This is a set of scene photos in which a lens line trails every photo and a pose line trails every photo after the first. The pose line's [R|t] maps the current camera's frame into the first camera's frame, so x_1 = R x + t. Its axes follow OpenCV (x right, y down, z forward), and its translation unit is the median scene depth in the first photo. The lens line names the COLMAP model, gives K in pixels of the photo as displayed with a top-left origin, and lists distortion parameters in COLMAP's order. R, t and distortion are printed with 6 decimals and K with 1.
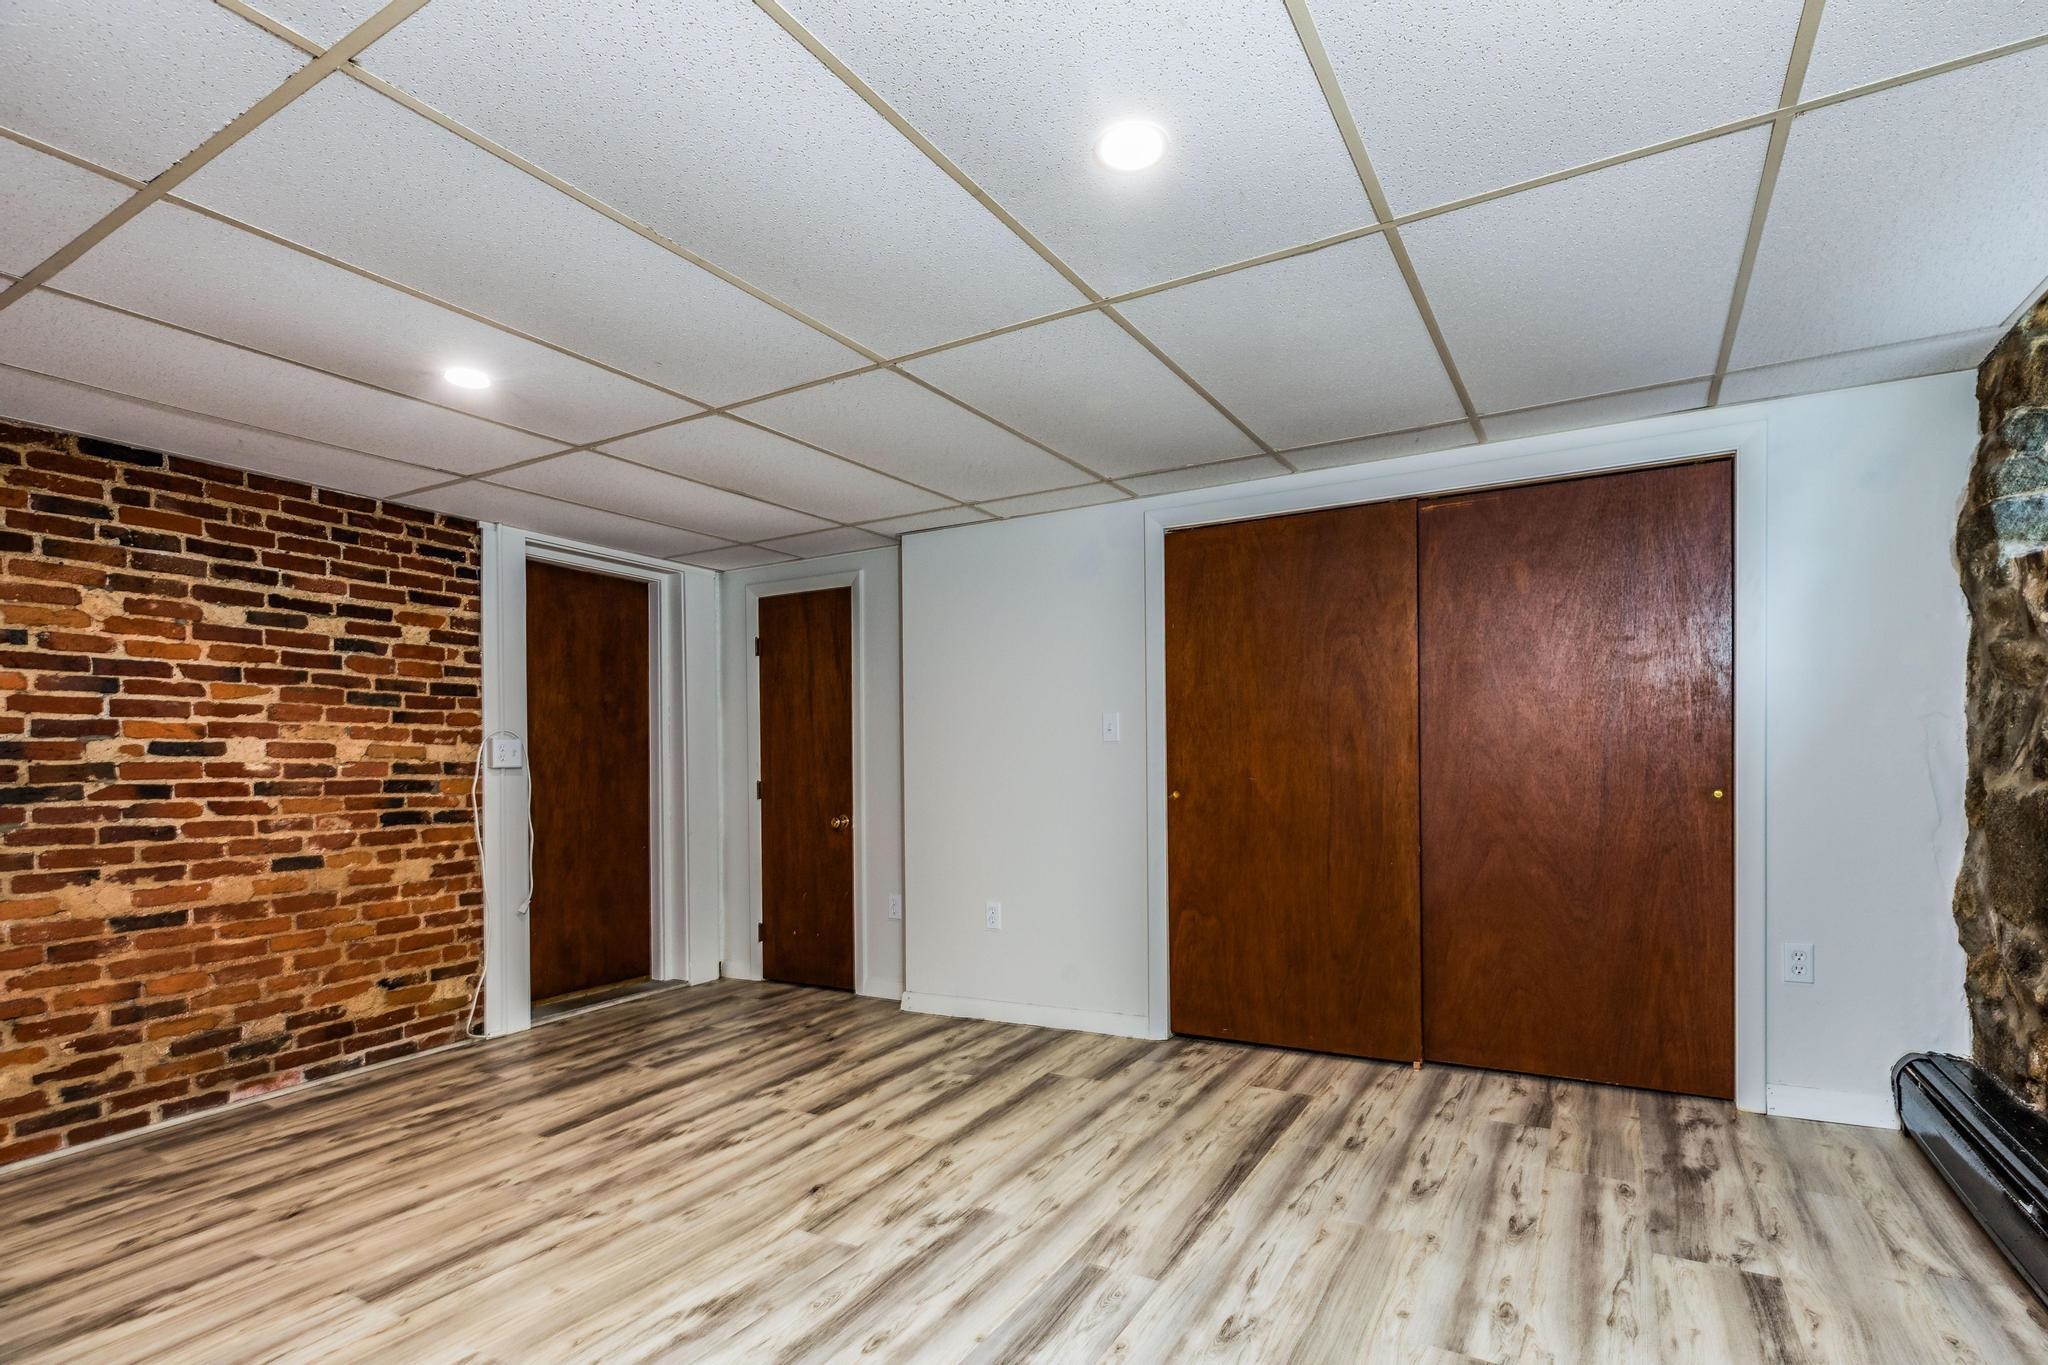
lens RADIAL K [[974.1, 0, 1067.3], [0, 974.1, 778.3], [0, 0, 1]] dist [0.004363, 0.000848]
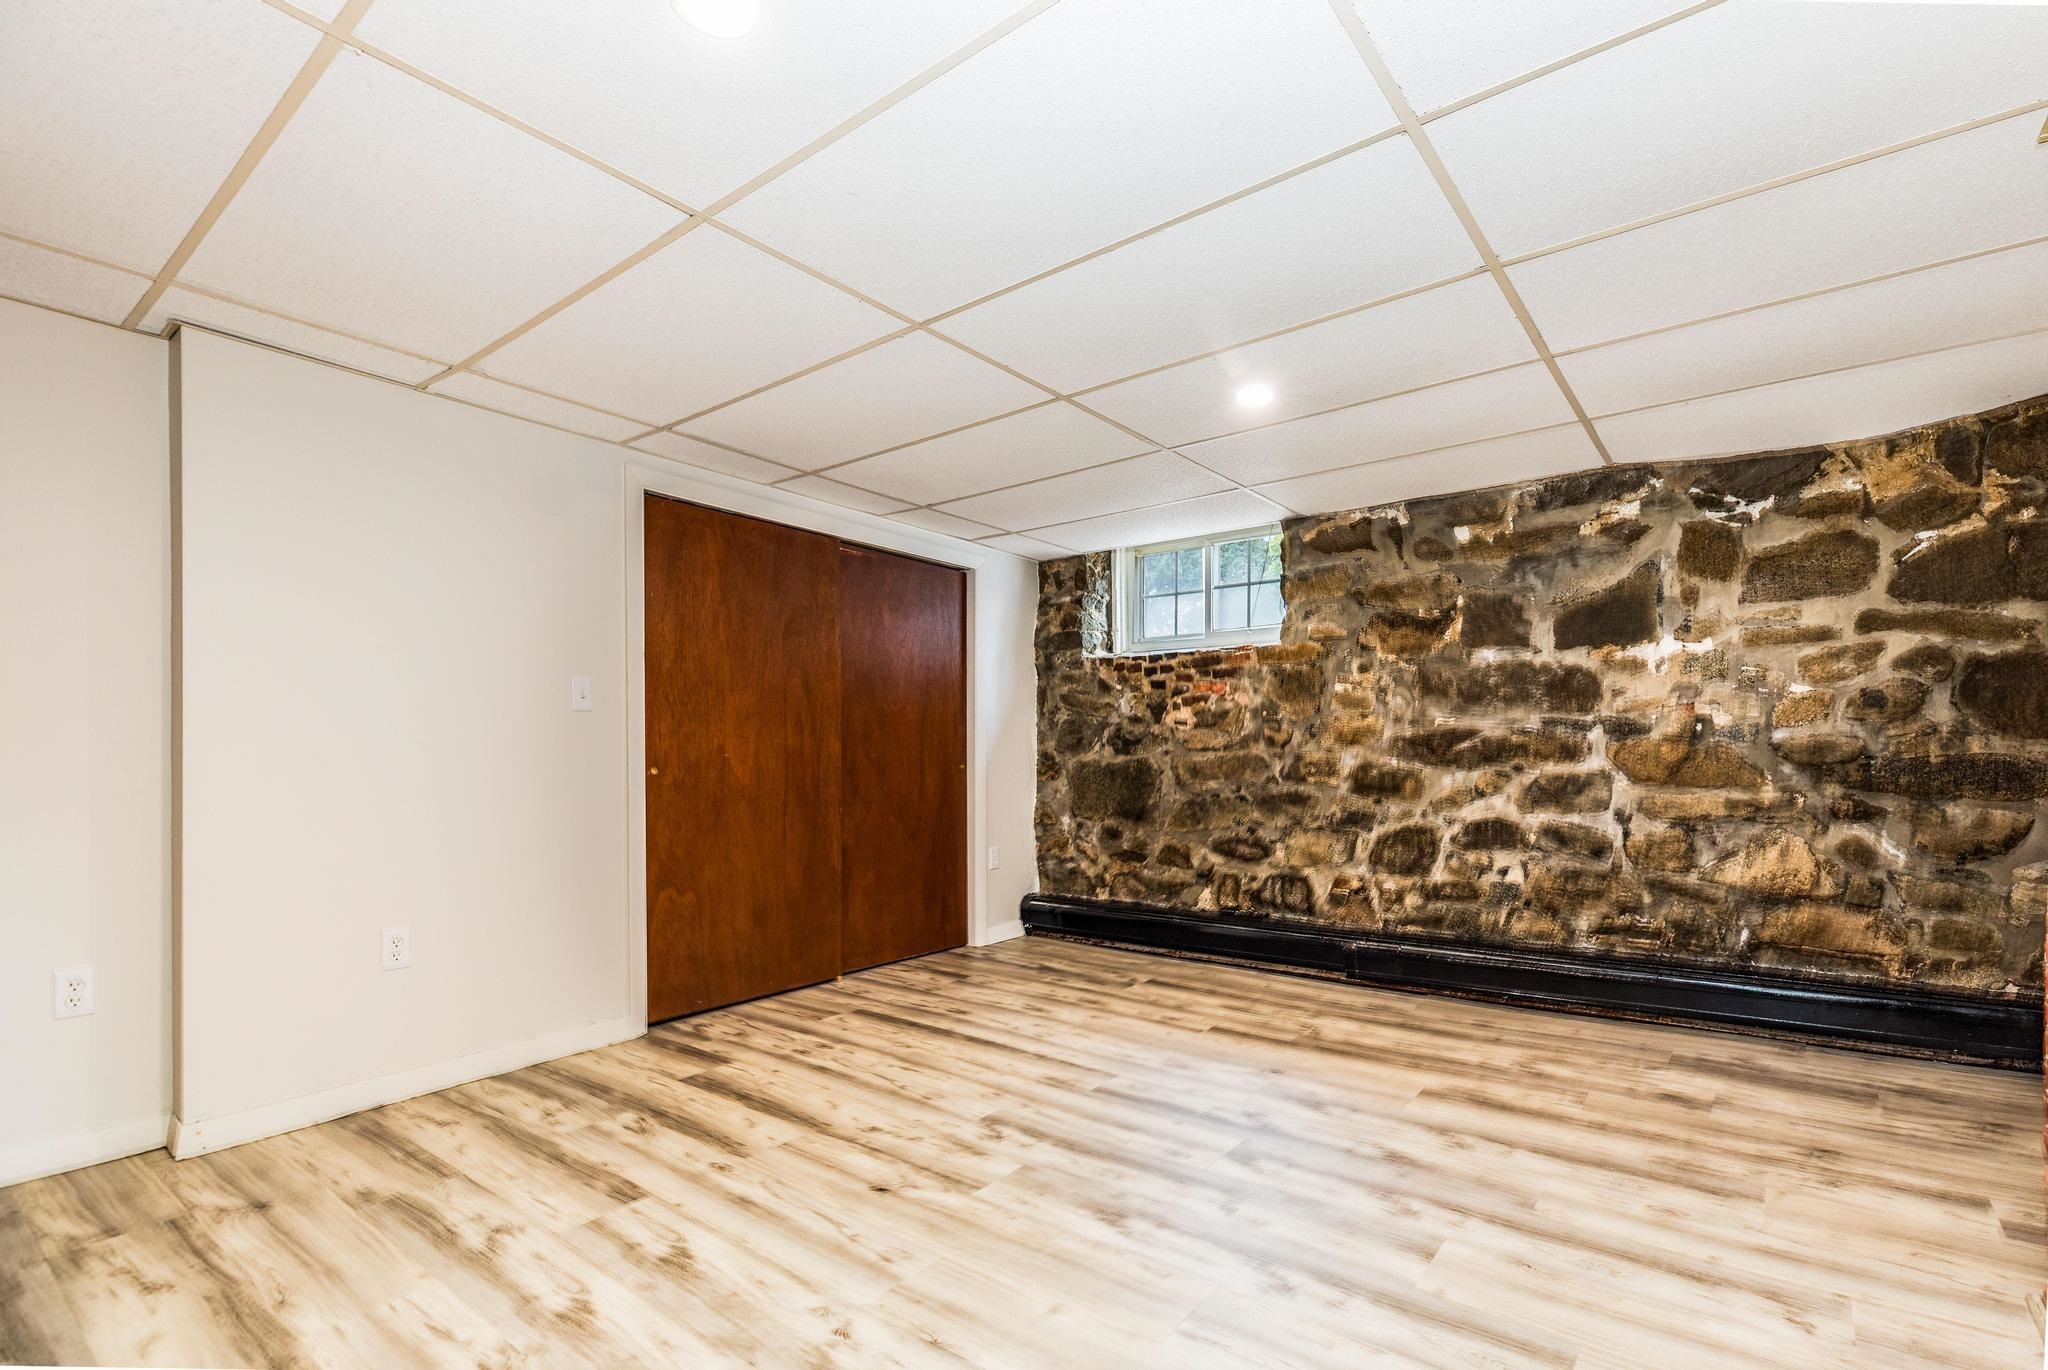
lens RADIAL K [[946.1, 0, 1051.1], [0, 946.1, 773.7], [0, 0, 1]] dist [0.005997, -0.000294]
pose [[0.143972, 0.000378, 0.989582, -0.896476], [0.013712, 0.999903, -0.002377, 0.032446], [-0.989487, 0.013912, 0.143953, 0.576768]]
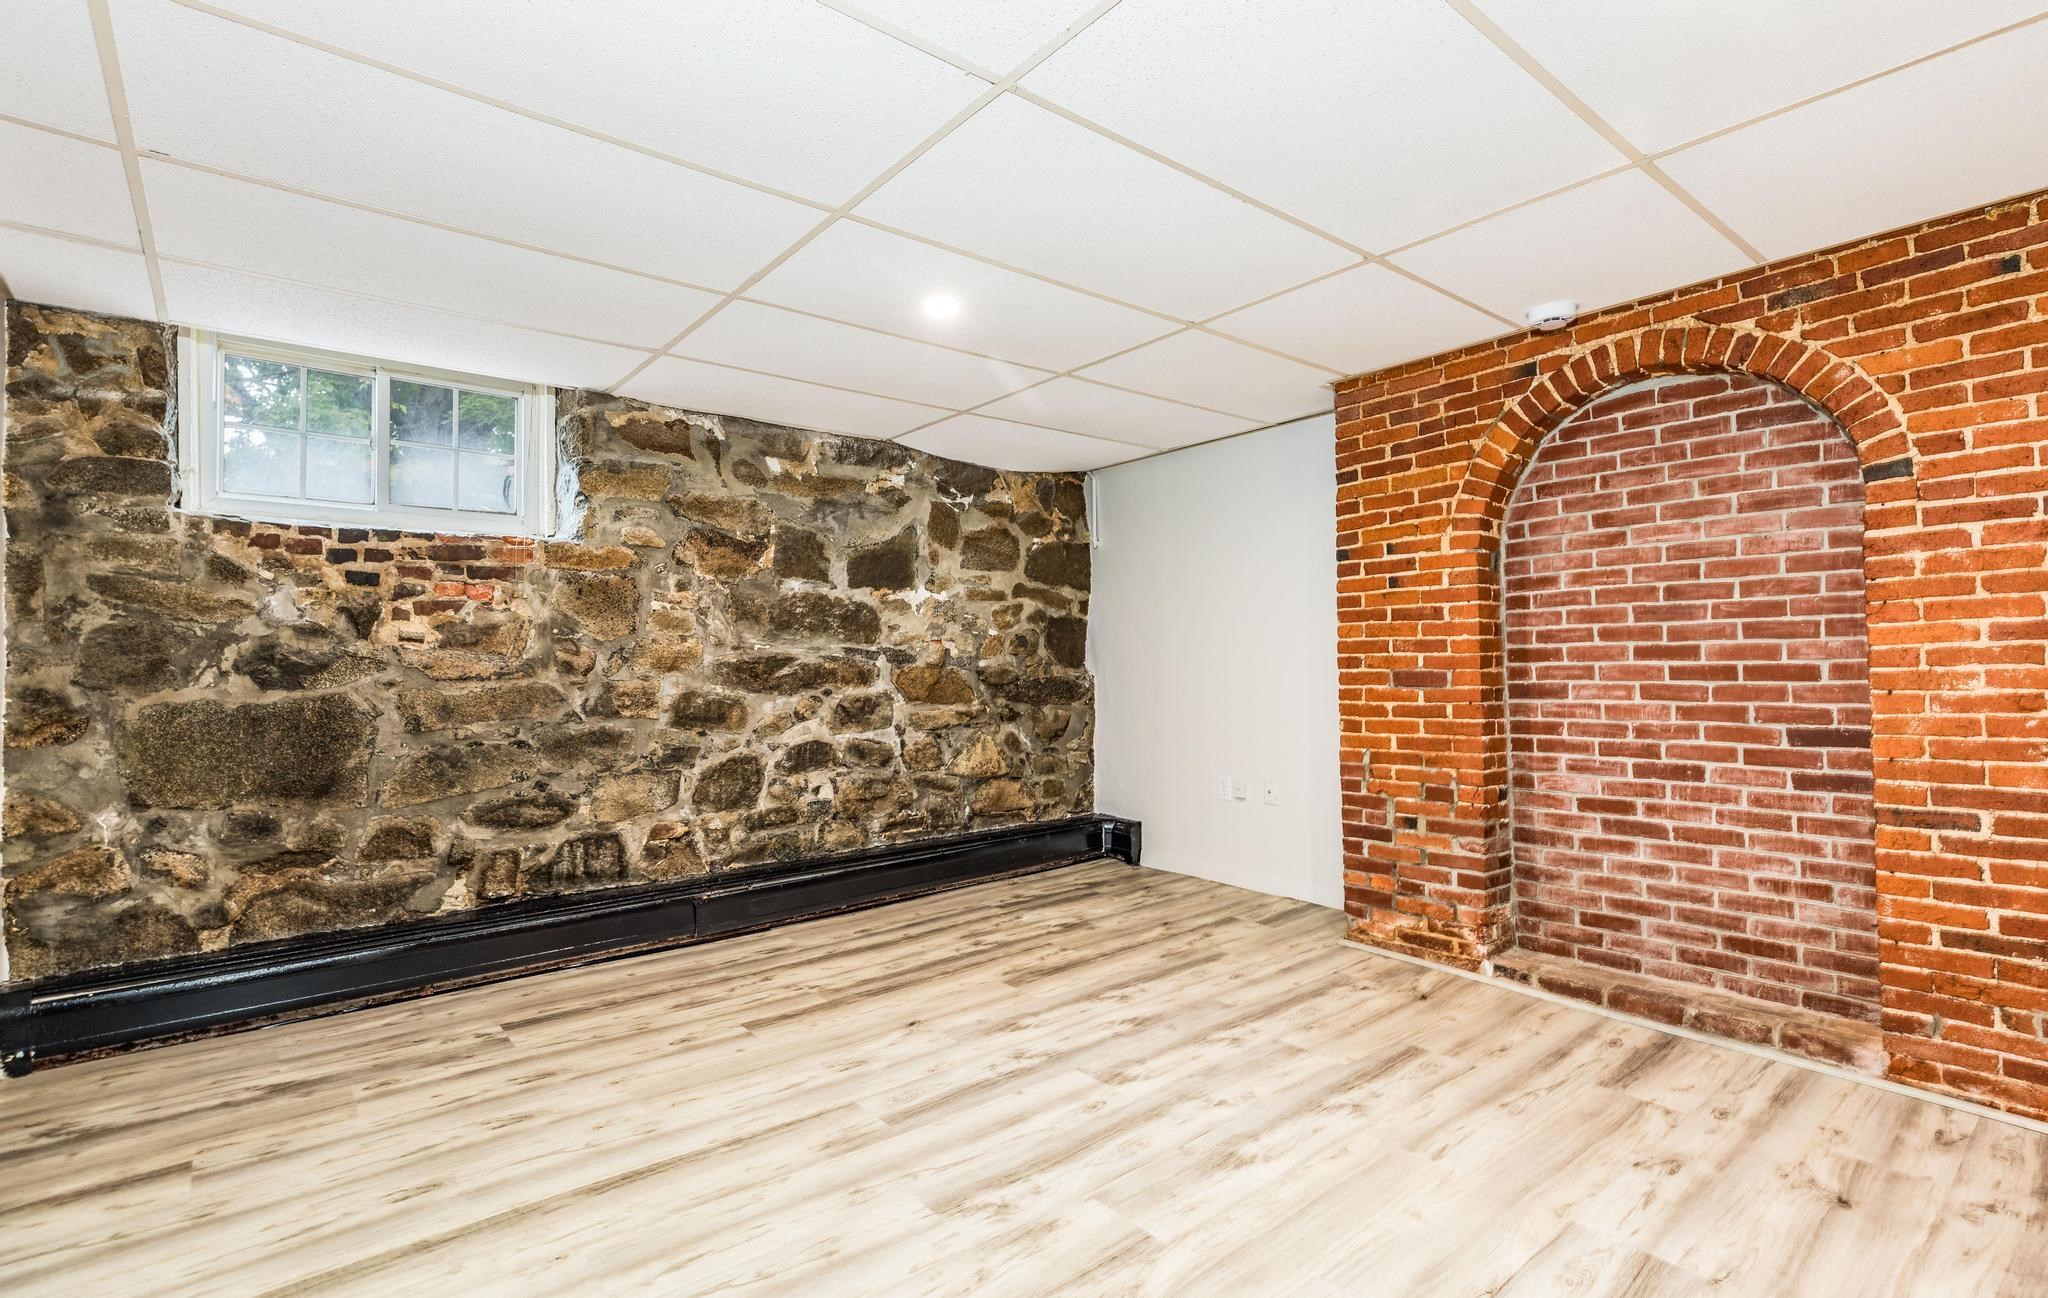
lens RADIAL K [[955.4, 0, 1024.0], [0, 955.4, 649.0], [0, 0, 1]] dist [0.012785, -0.001111]
pose [[-0.929780, 0.036584, 0.366294, -0.349991], [0.034549, 0.999330, -0.012112, -0.004305], [-0.366491, 0.001394, -0.930420, 1.300732]]
